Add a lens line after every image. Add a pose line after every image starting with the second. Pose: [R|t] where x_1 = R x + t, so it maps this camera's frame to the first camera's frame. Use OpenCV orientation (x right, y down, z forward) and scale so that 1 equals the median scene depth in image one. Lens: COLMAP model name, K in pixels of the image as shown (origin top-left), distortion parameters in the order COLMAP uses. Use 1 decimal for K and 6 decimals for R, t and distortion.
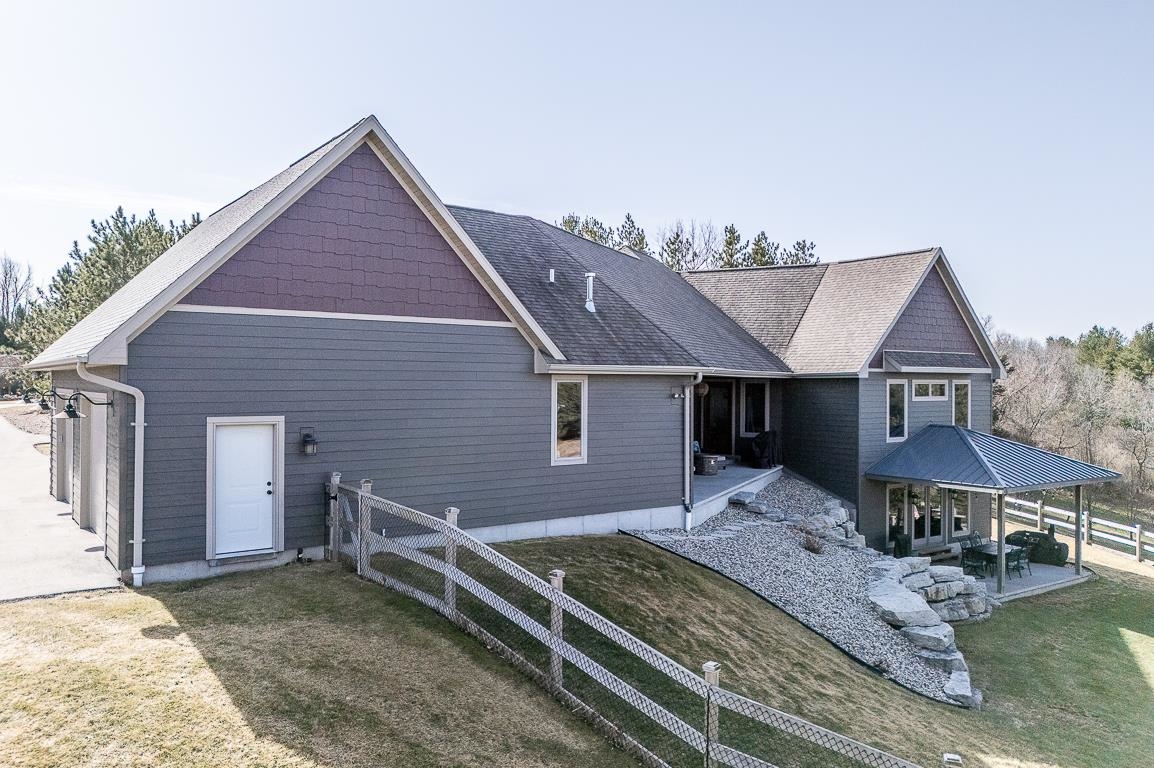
lens RADIAL K [[812.3, 0, 580.0], [0, 812.3, 382.7], [0, 0, 1]] dist [0.043864, -0.004518]
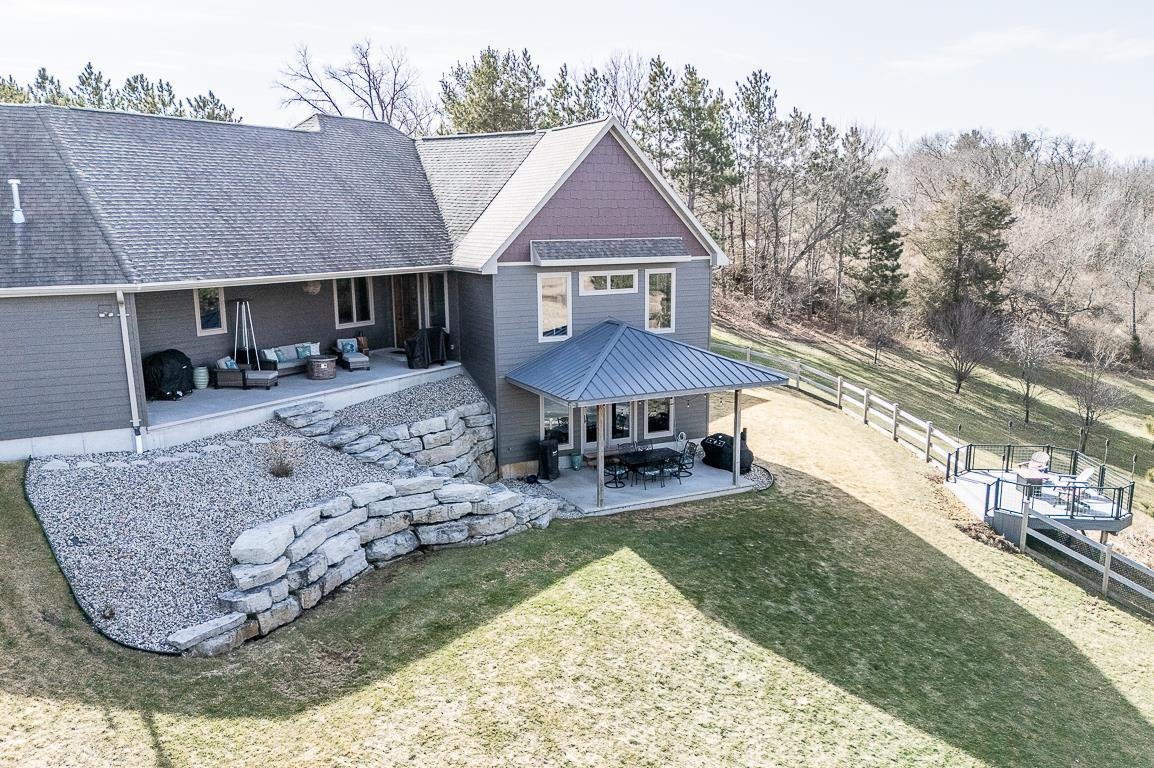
lens RADIAL K [[885.3, 0, 574.7], [0, 885.3, 385.7], [0, 0, 1]] dist [0.063911, -0.065662]
pose [[0.994558, 0.010964, -0.103607, 0.498850], [0.007964, 0.983538, 0.180525, -0.056027], [0.103881, -0.180367, 0.978098, 0.020672]]
